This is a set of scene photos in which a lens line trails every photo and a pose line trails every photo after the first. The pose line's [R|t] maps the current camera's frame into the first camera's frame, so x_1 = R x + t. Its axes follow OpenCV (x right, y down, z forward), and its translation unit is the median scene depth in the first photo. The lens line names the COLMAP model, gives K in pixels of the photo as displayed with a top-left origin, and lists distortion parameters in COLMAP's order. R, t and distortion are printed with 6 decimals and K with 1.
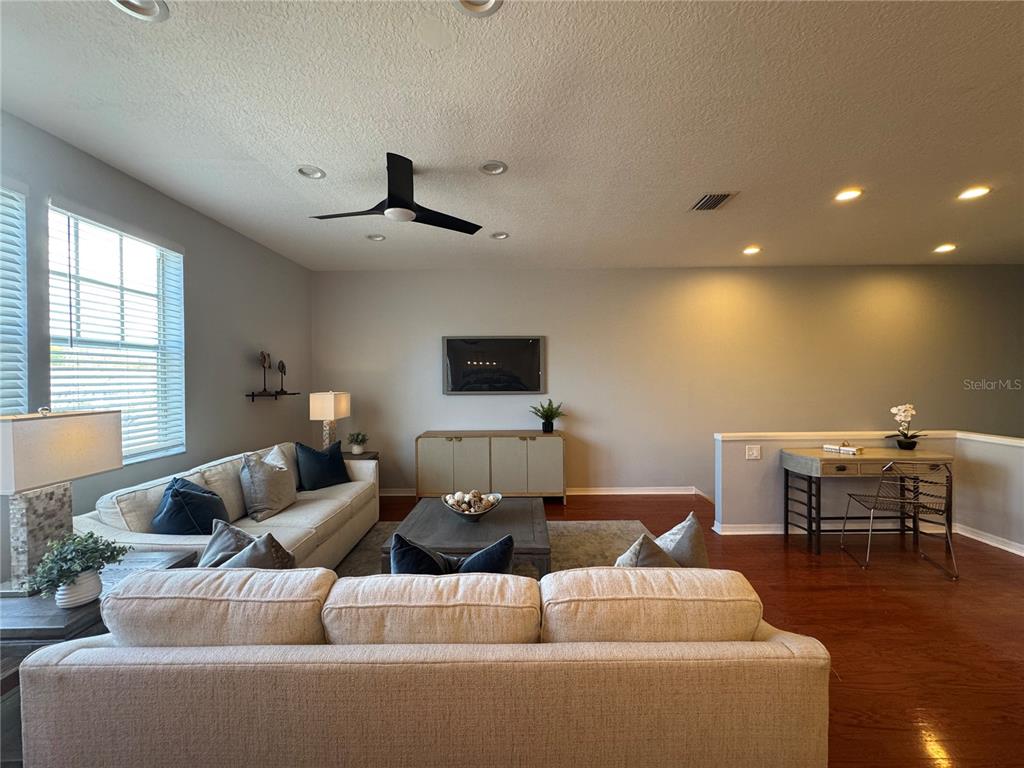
lens RADIAL K [[408.7, 0, 511.1], [0, 408.7, 379.7], [0, 0, 1]] dist [-0.004791, 0.000992]
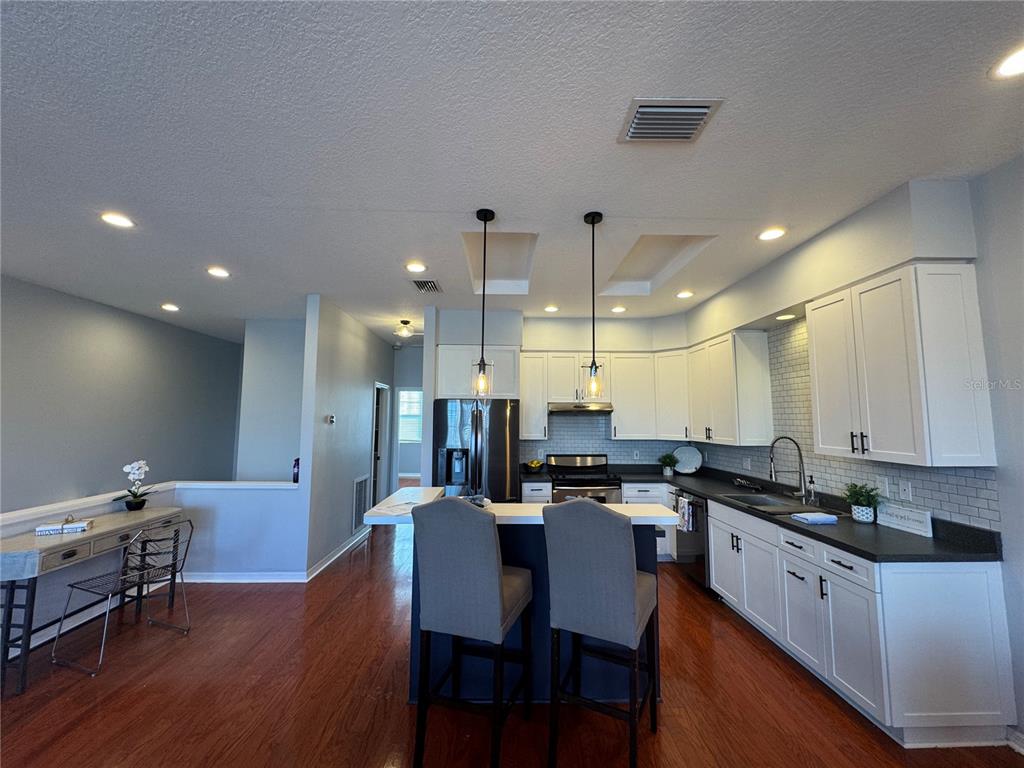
lens RADIAL K [[408.7, 0, 511.2], [0, 408.7, 383.0], [0, 0, 1]] dist [-0.004791, 0.000992]
pose [[-0.037821, 0.098792, 0.994389, -0.014072], [-0.002236, 0.995090, -0.098947, -0.027305], [-0.999282, -0.005966, -0.037415, 0.183051]]
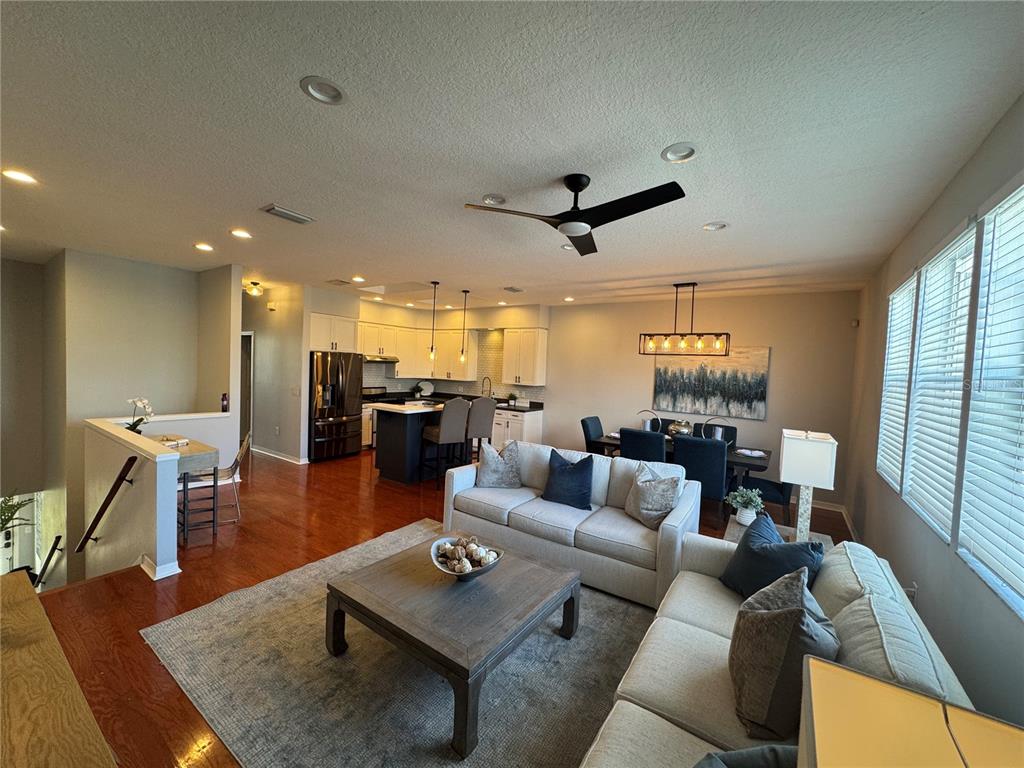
lens RADIAL K [[408.7, 0, 511.6], [0, 408.7, 383.8], [0, 0, 1]] dist [-0.004791, 0.000992]
pose [[-0.830794, -0.051197, 0.554220, -0.509624], [-0.034285, 0.998577, 0.040852, -0.061059], [-0.555523, 0.014938, -0.831367, 1.370154]]
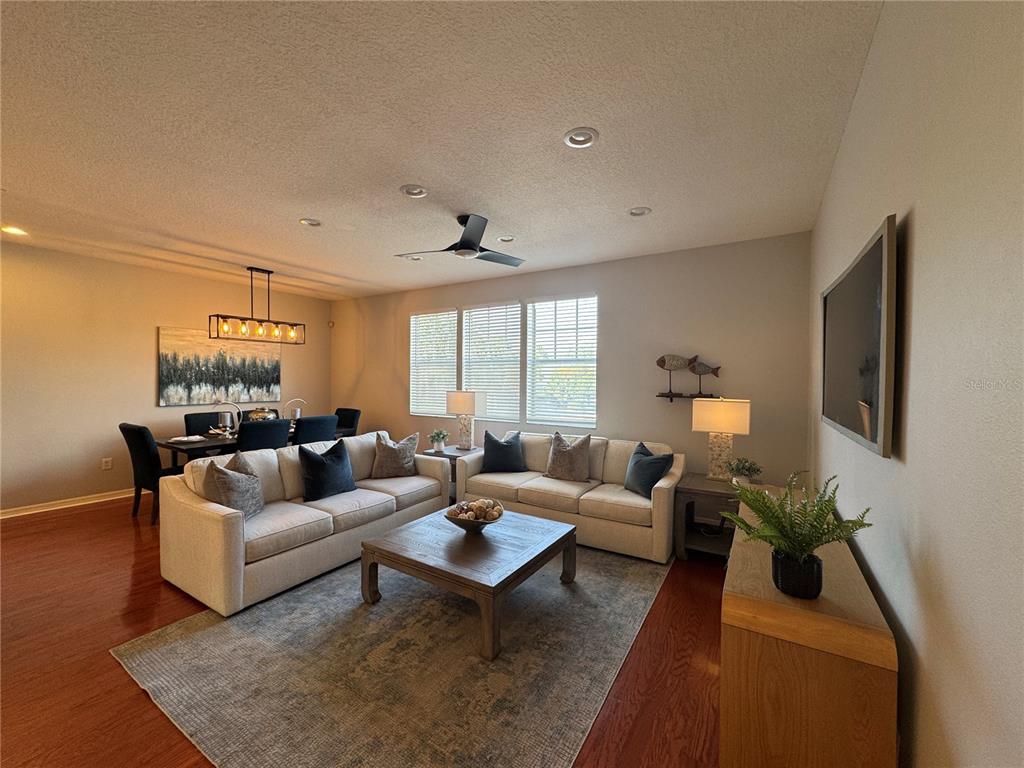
lens RADIAL K [[408.7, 0, 512.2], [0, 408.7, 382.2], [0, 0, 1]] dist [-0.004791, 0.000992]
pose [[-0.516846, 0.014518, -0.855955, 0.562242], [-0.008548, 0.999719, 0.022118, -0.020664], [0.856036, 0.018748, -0.516577, 1.324480]]
